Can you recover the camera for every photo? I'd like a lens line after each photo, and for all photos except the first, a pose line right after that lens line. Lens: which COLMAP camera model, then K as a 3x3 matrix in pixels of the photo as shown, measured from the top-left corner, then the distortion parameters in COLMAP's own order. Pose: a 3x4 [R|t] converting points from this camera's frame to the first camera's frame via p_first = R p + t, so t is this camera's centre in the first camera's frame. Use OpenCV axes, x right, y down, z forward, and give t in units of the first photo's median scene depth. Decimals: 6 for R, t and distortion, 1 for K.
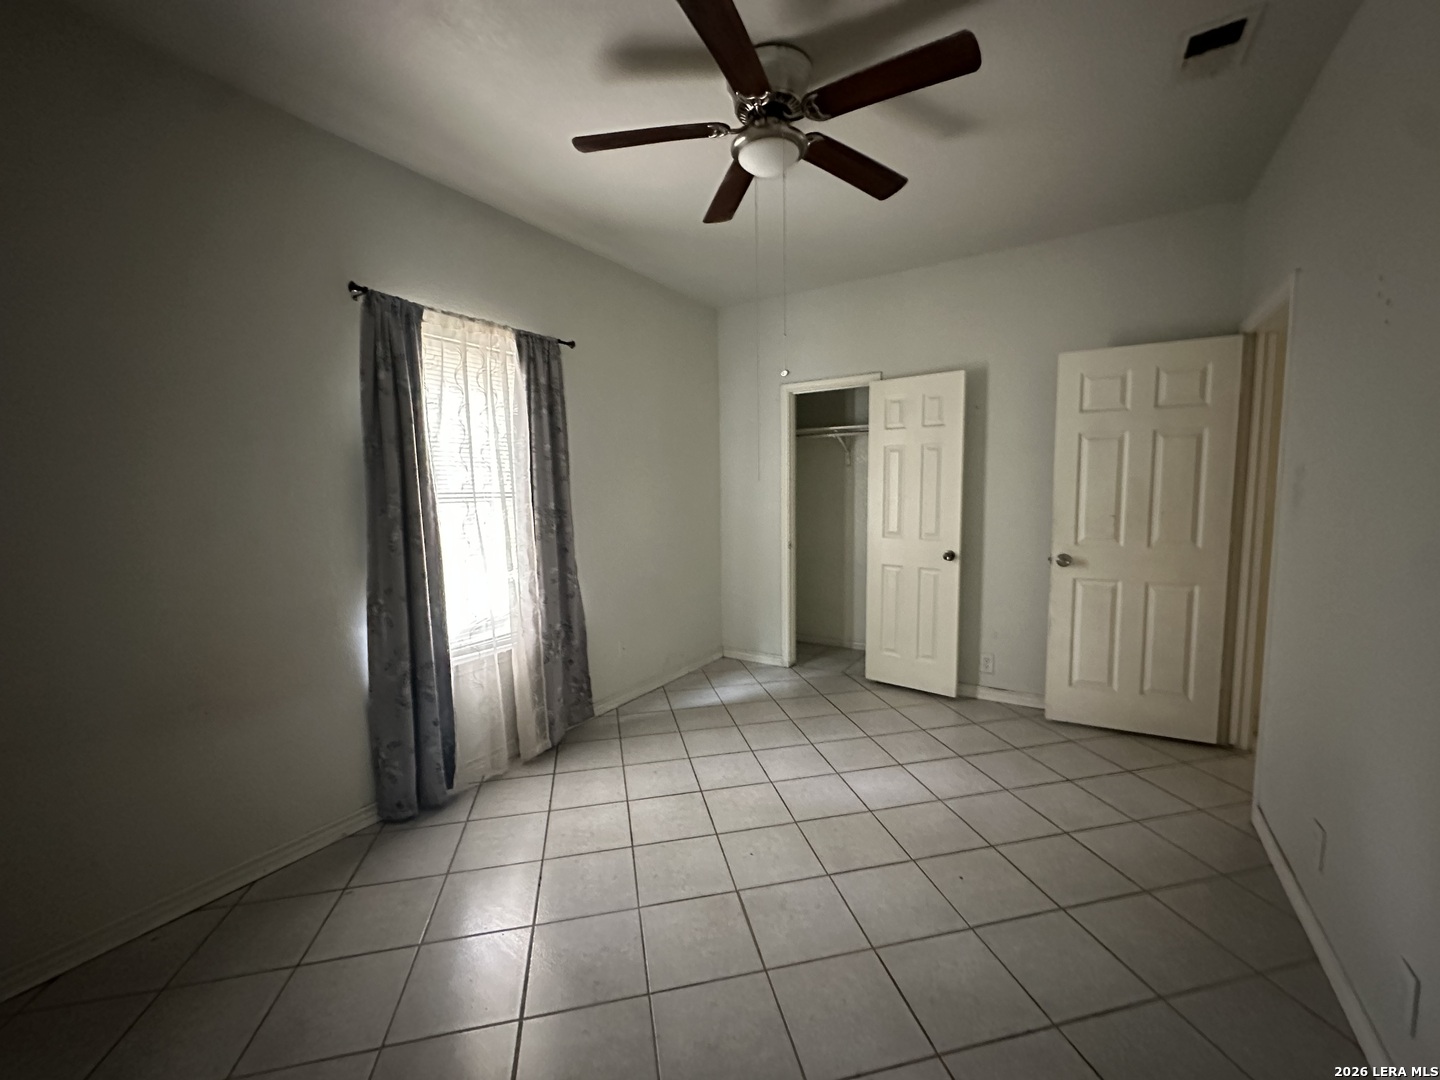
lens RADIAL K [[583.2, 0, 724.0], [0, 583.2, 541.8], [0, 0, 1]] dist [-0.000531, 0.000760]
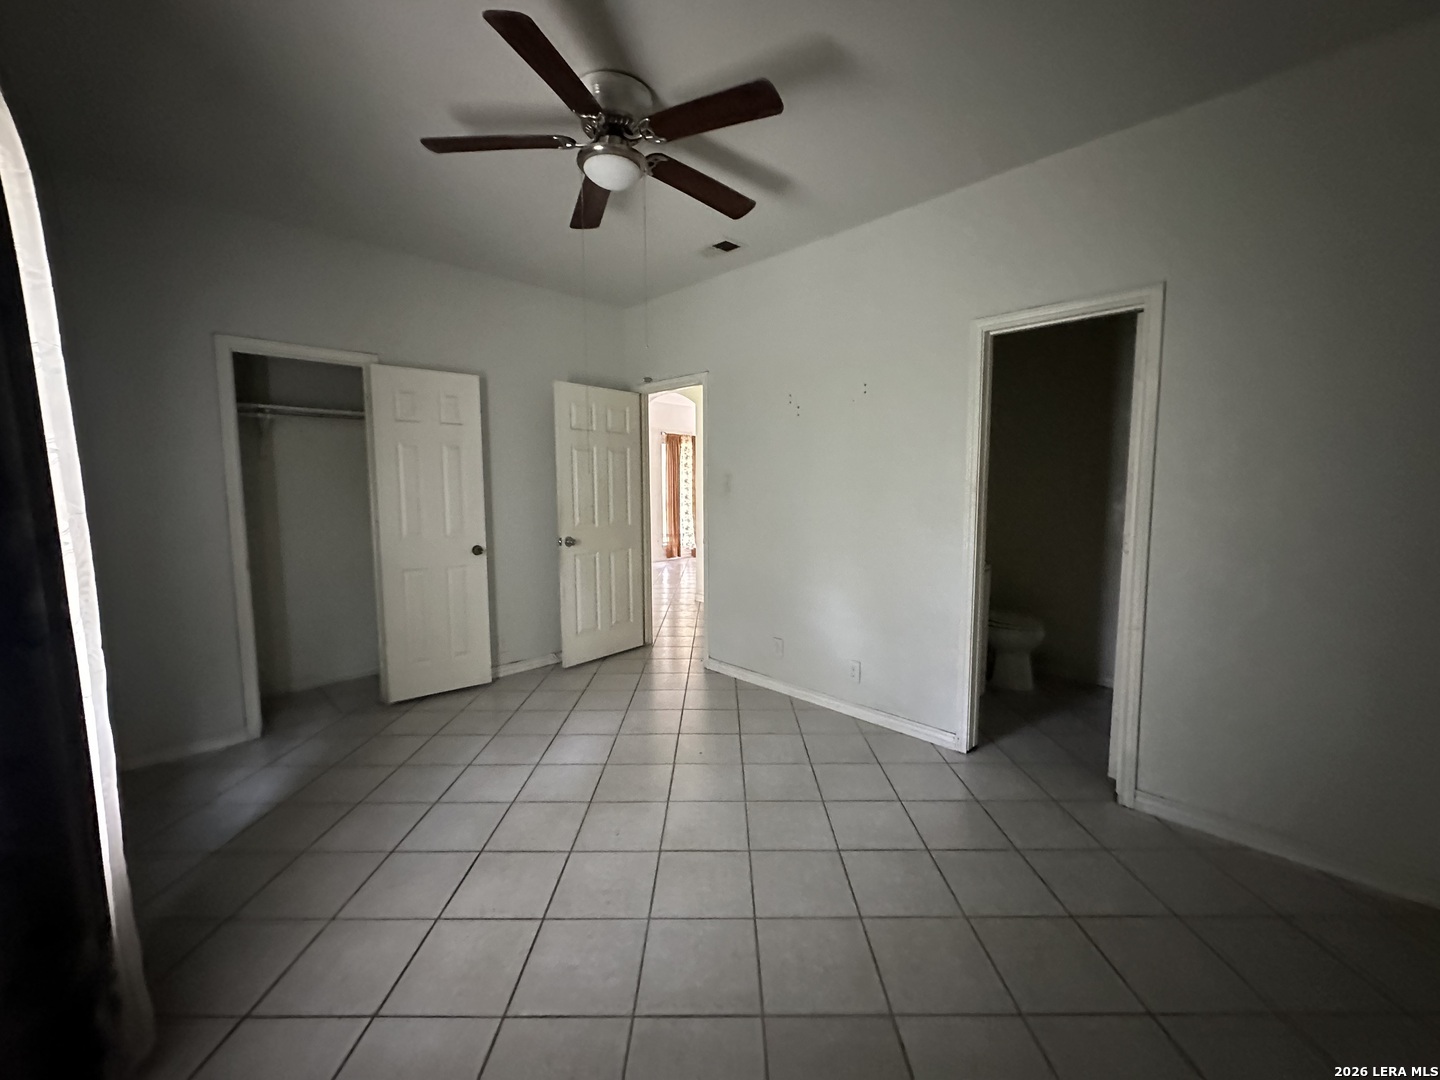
lens RADIAL K [[583.2, 0, 725.4], [0, 583.2, 540.2], [0, 0, 1]] dist [-0.000531, 0.000760]
pose [[0.207850, -0.081670, 0.974745, -0.544123], [0.094908, 0.993490, 0.063003, -0.017735], [-0.973546, 0.079416, 0.214248, 0.341489]]
